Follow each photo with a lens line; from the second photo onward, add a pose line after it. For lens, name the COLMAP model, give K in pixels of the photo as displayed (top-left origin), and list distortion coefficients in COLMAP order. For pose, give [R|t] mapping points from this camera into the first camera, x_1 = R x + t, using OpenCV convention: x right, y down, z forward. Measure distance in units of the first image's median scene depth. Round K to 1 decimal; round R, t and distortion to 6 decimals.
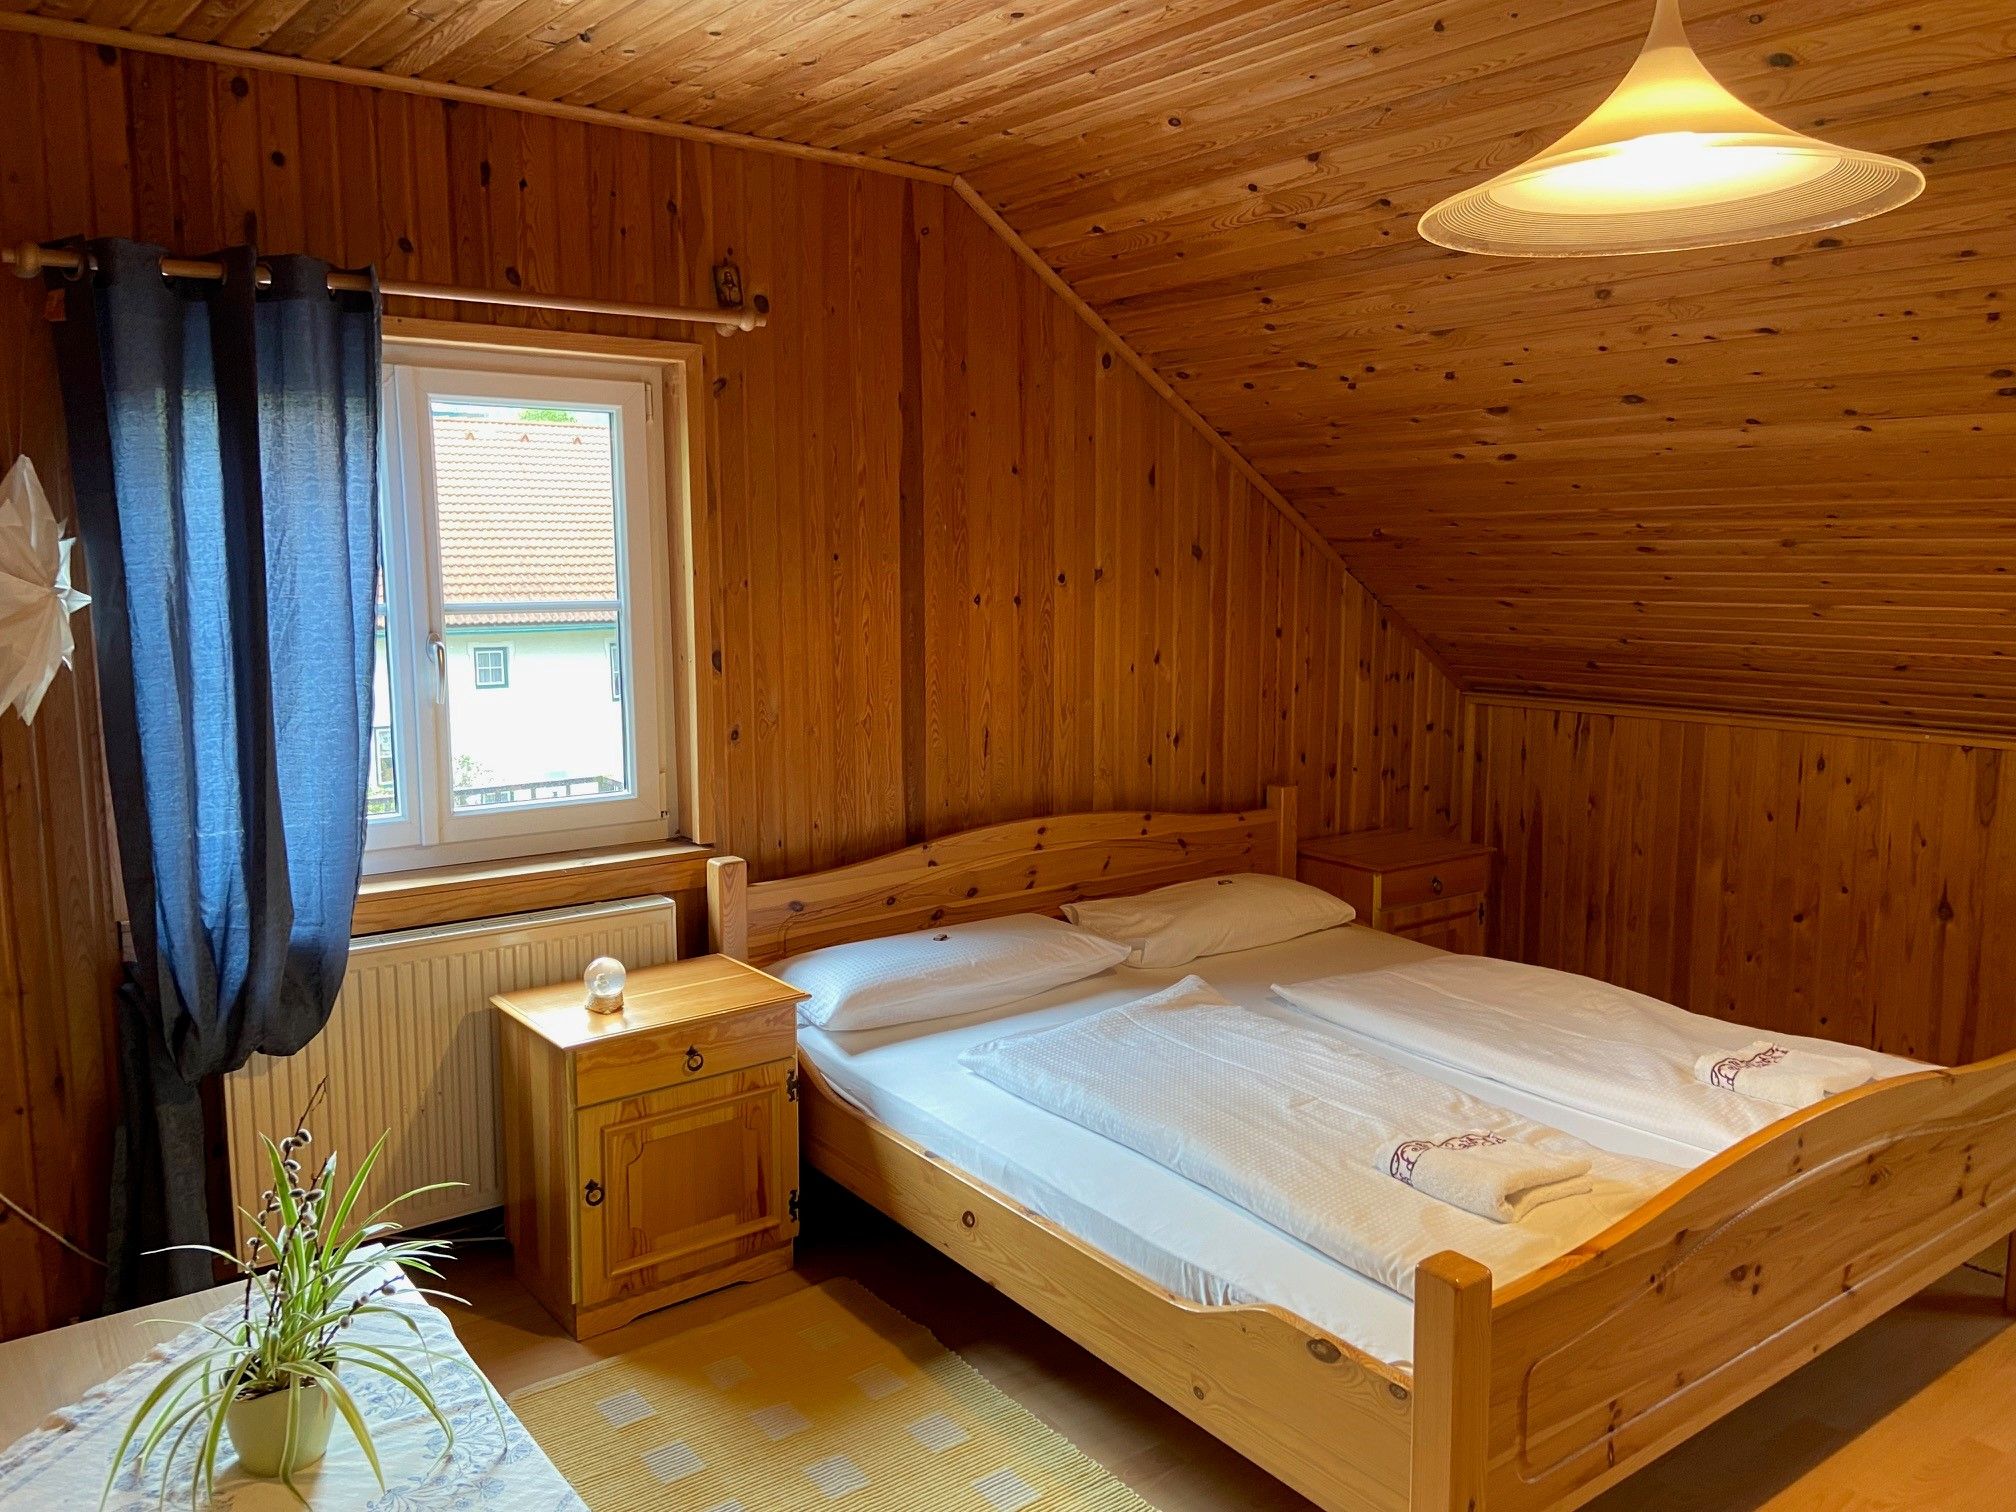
lens RADIAL K [[1516.9, 0, 1001.8], [0, 1516.9, 730.5], [0, 0, 1]] dist [0.110058, -0.133370]
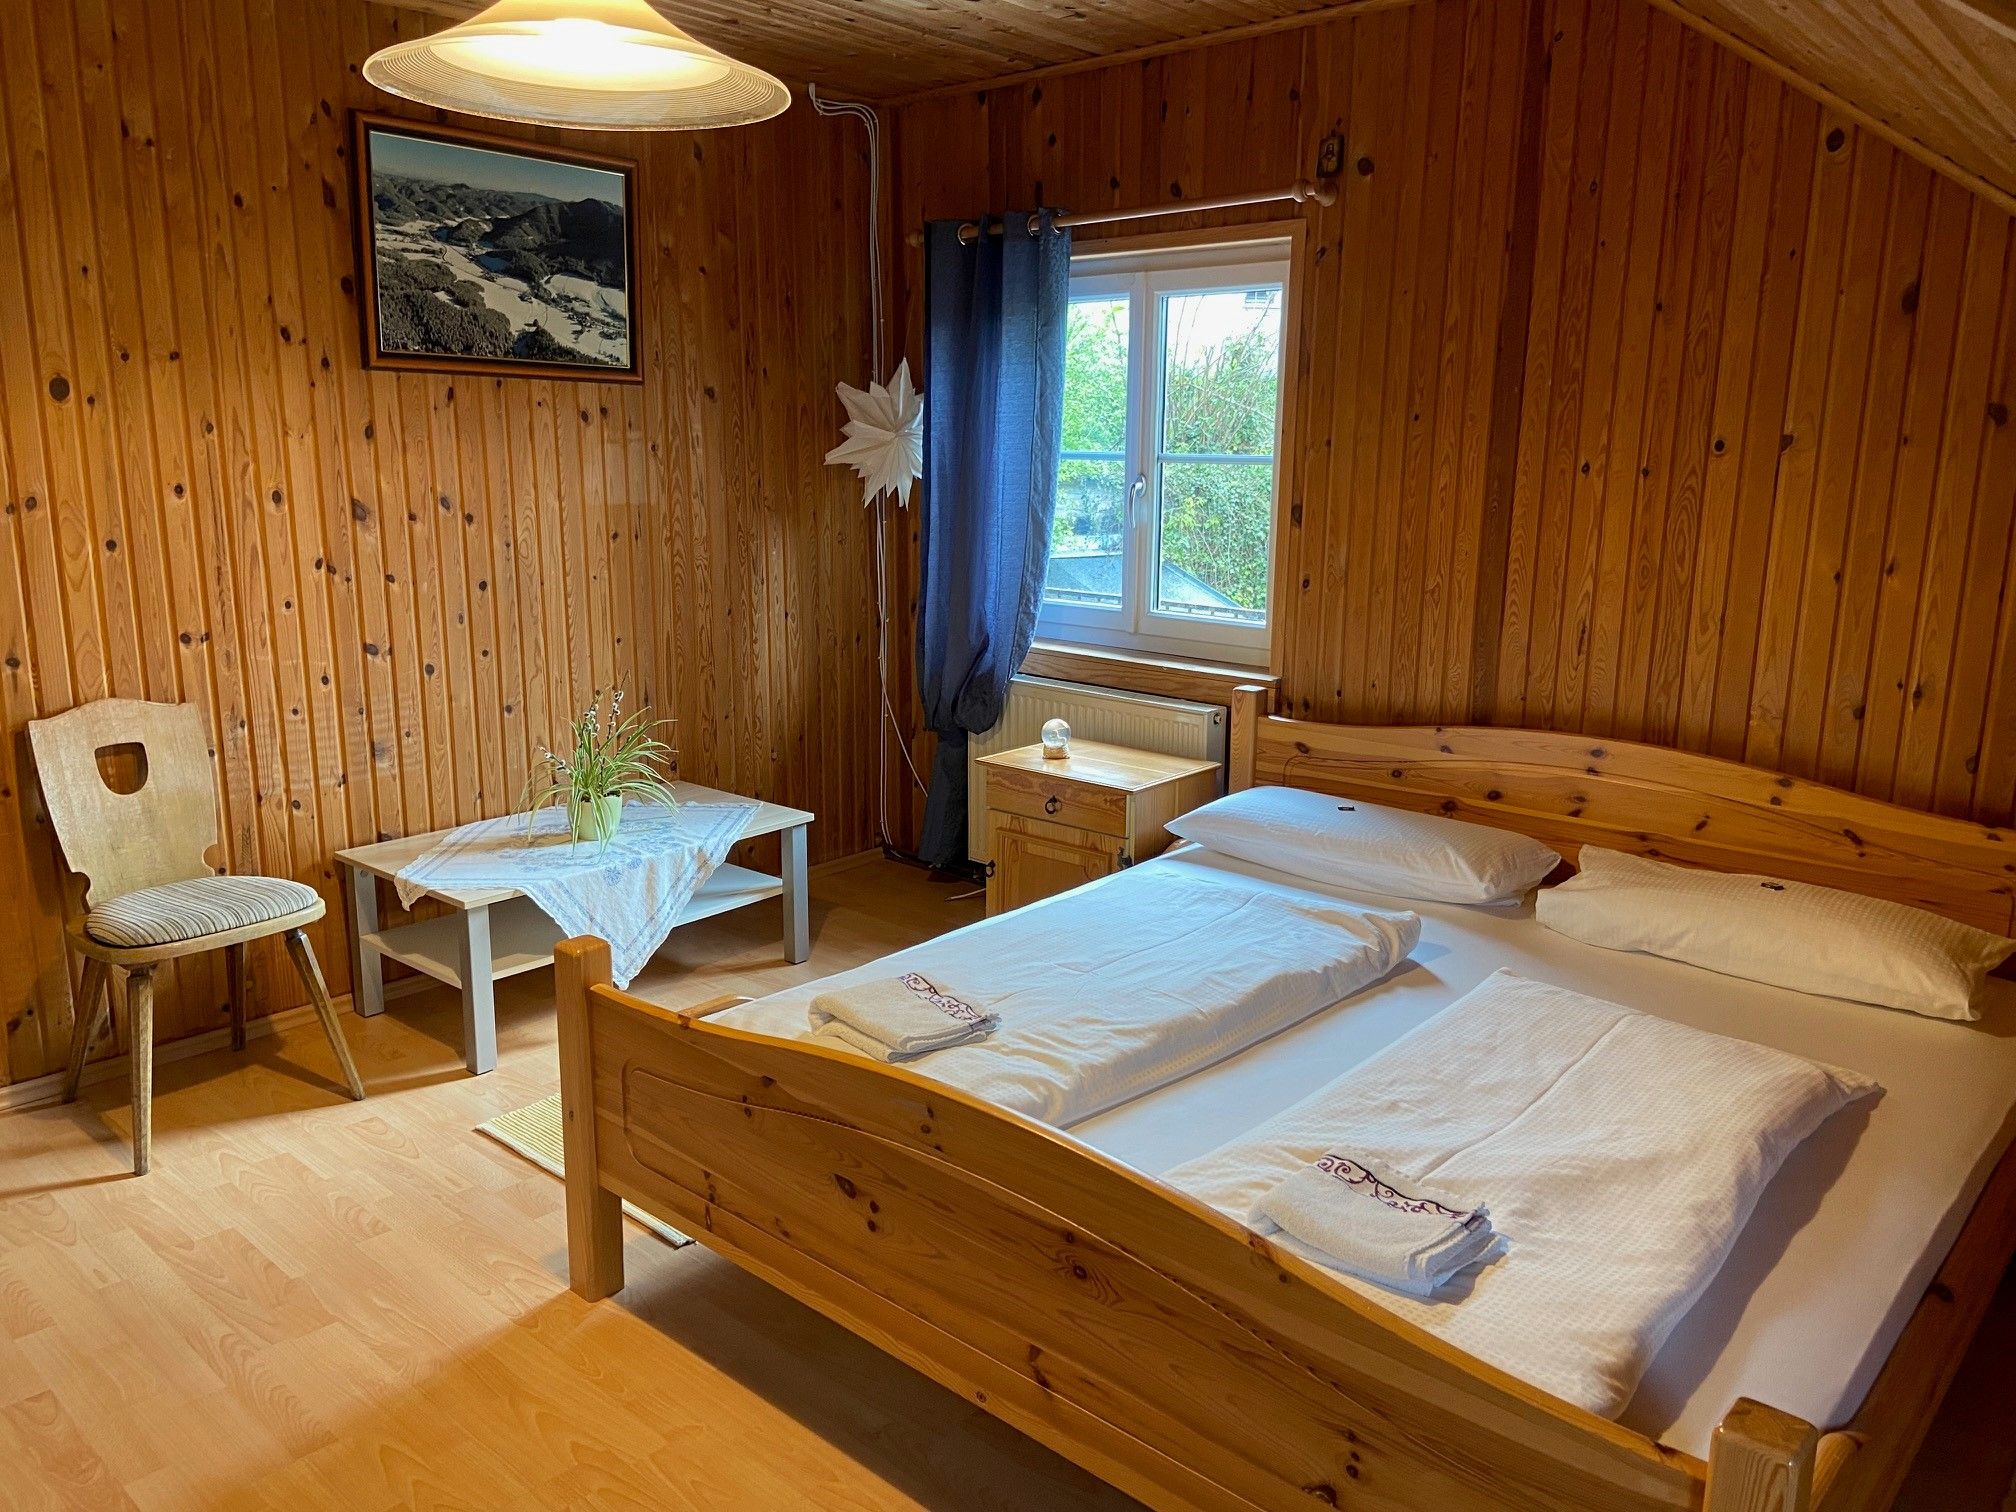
lens RADIAL K [[1482.7, 0, 1008.0], [0, 1482.7, 756.0], [0, 0, 1]] dist [0.104190, -0.122010]
pose [[0.203264, 0.216694, -0.954844, 0.799151], [-0.125583, 0.972918, 0.194062, -0.055318], [0.971037, 0.080466, 0.224973, 0.535420]]
